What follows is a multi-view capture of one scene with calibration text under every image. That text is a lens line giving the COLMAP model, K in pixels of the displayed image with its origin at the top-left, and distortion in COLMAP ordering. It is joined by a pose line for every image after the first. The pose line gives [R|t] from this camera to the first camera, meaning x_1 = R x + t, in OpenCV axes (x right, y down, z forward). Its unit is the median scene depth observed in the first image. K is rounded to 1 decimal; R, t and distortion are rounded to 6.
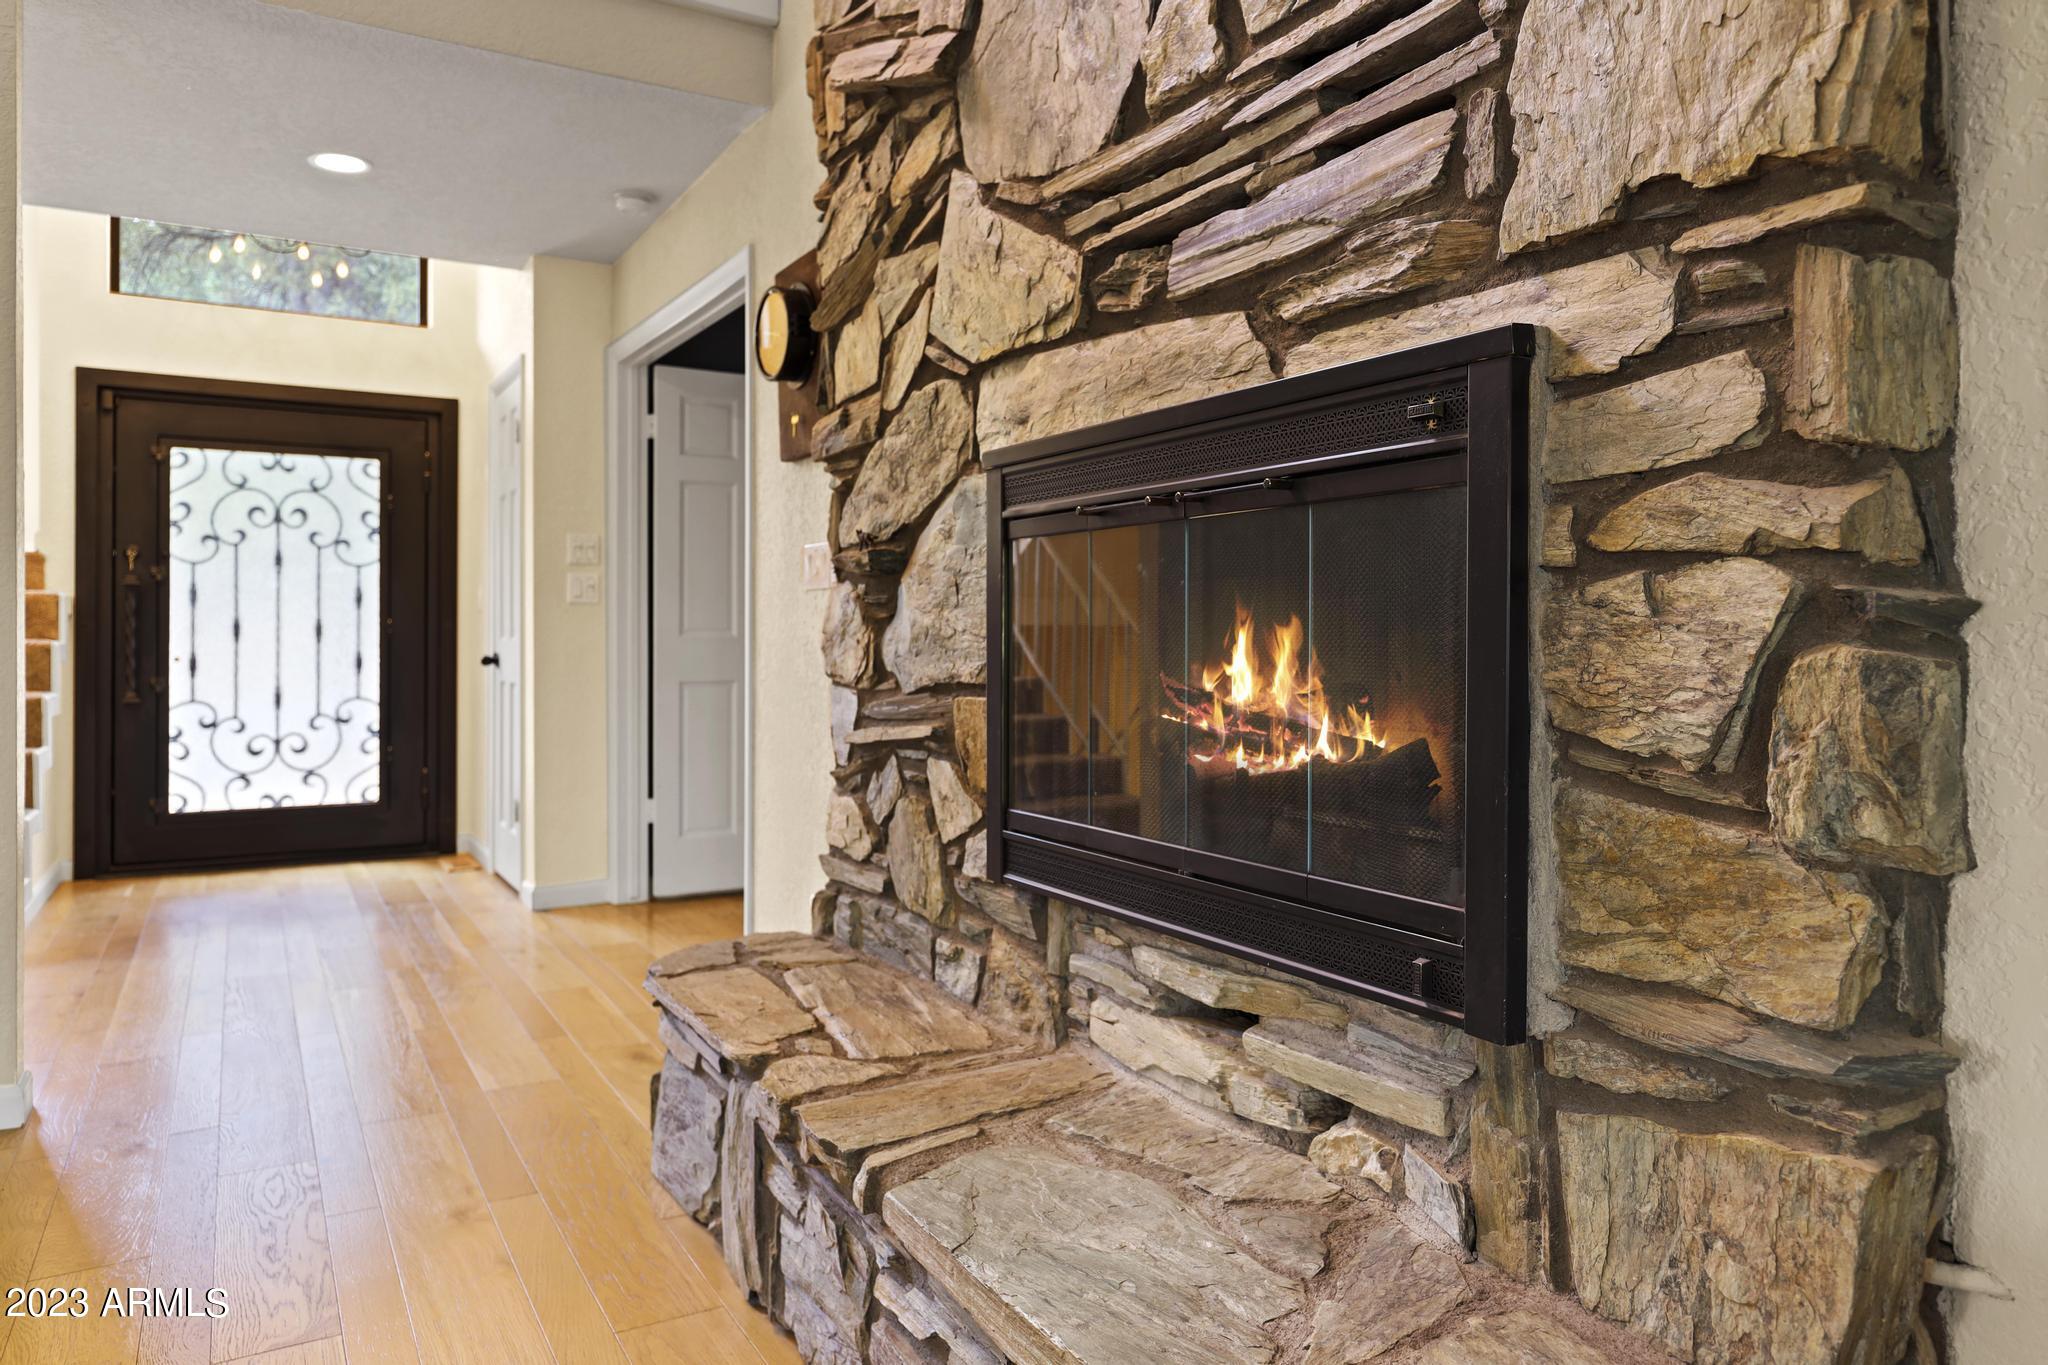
lens RADIAL K [[1432.0, 0, 963.0], [0, 1432.0, 626.5], [0, 0, 1]] dist [-0.021940, 0.011835]
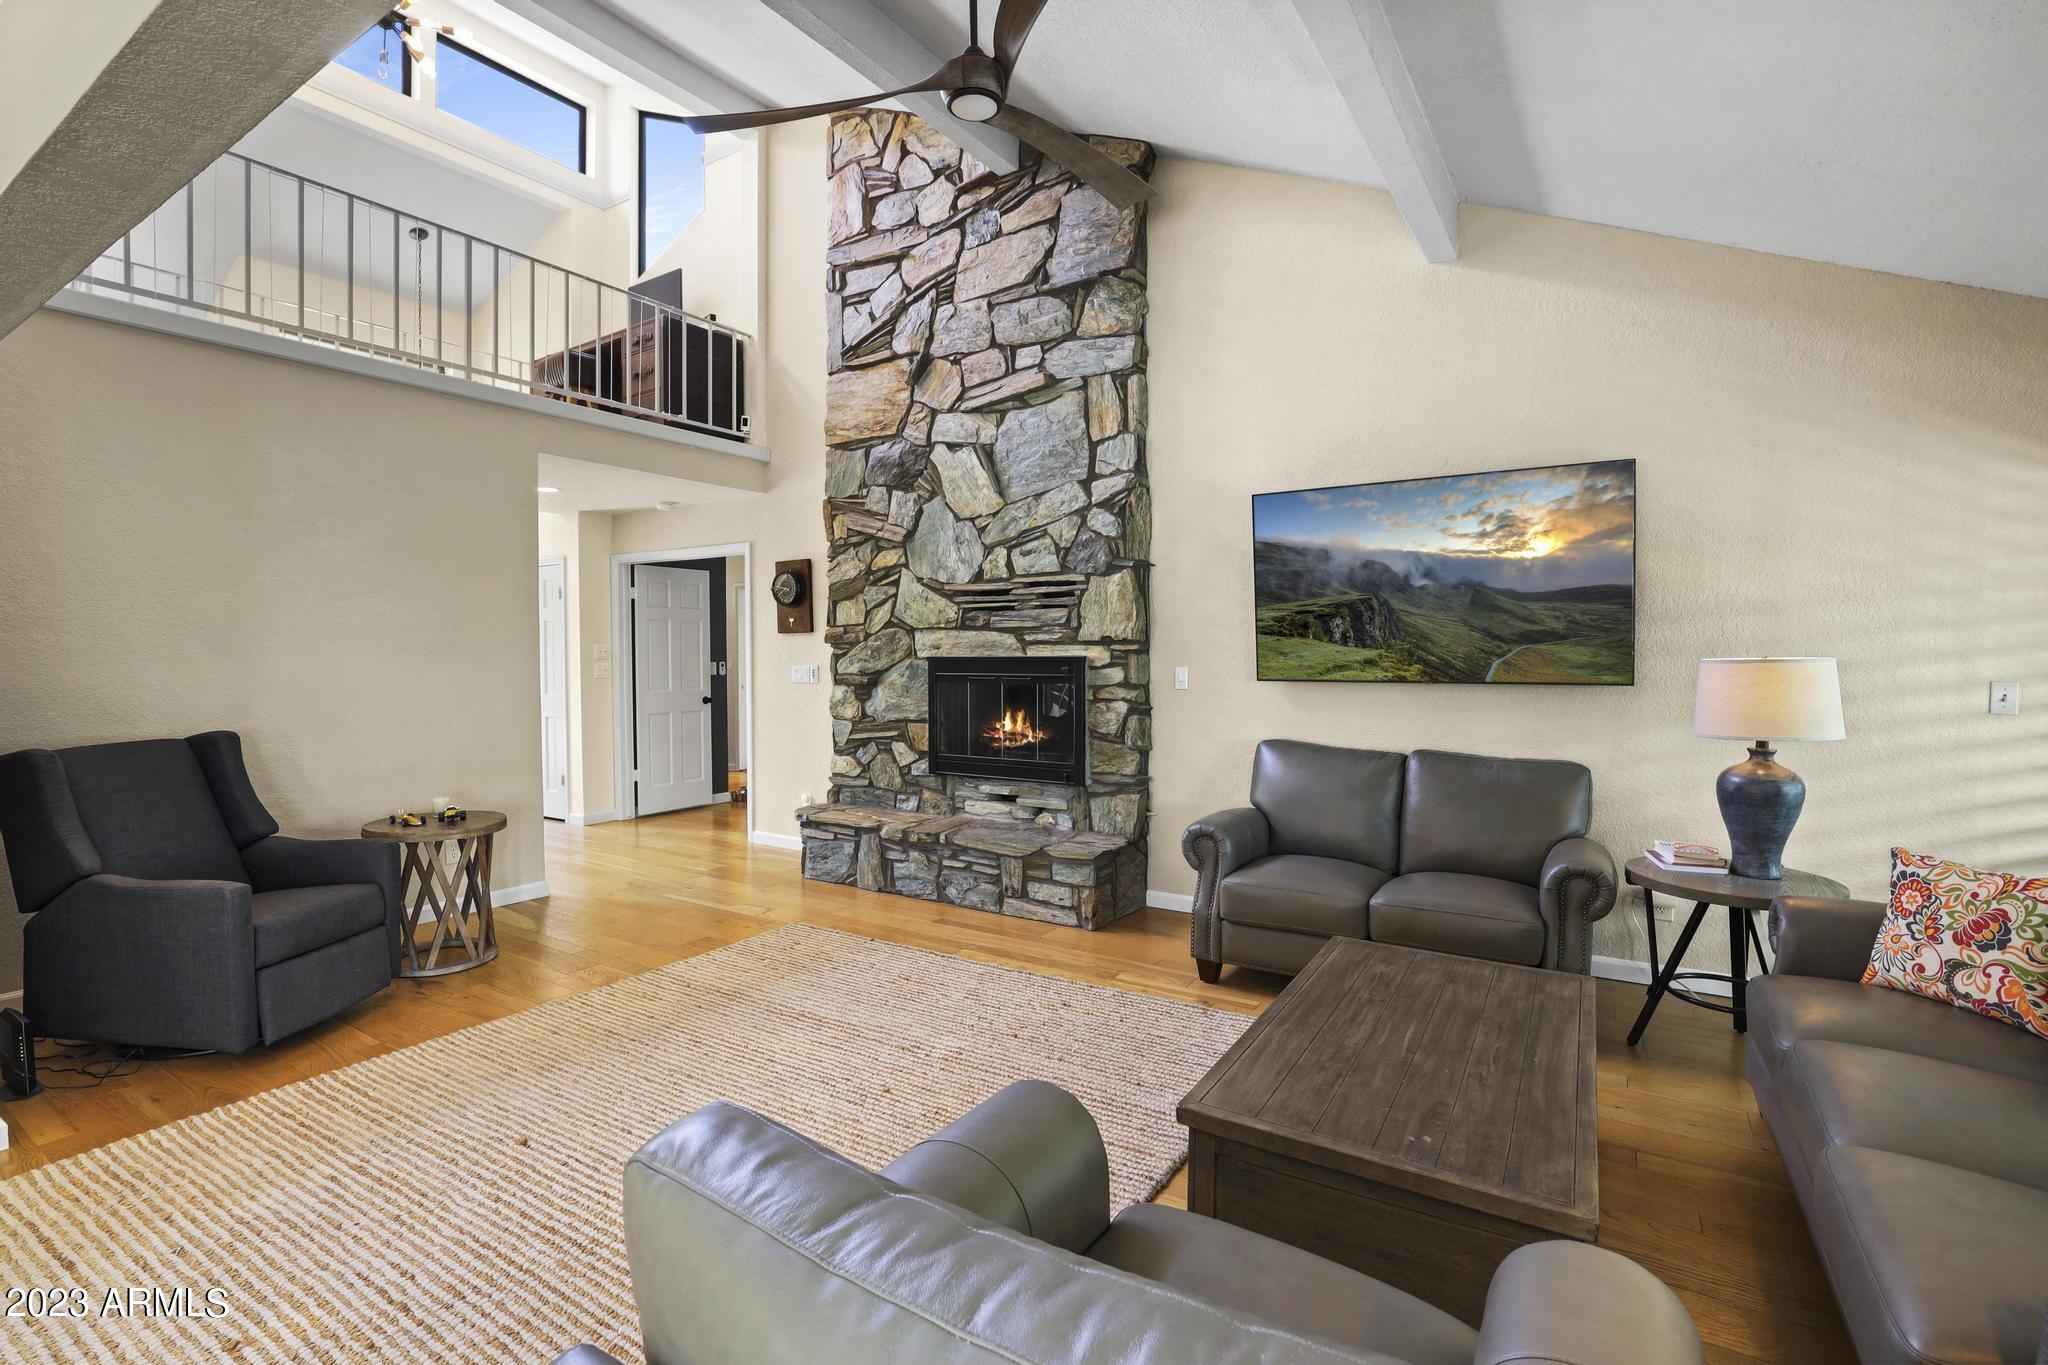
lens RADIAL K [[932.8, 0, 1032.2], [0, 932.8, 665.1], [0, 0, 1]] dist [-0.056313, -0.002577]
pose [[0.884407, -0.009900, 0.466612, -1.050645], [0.002911, 0.999873, 0.015696, -0.168362], [-0.466707, -0.012523, 0.884323, -1.498159]]
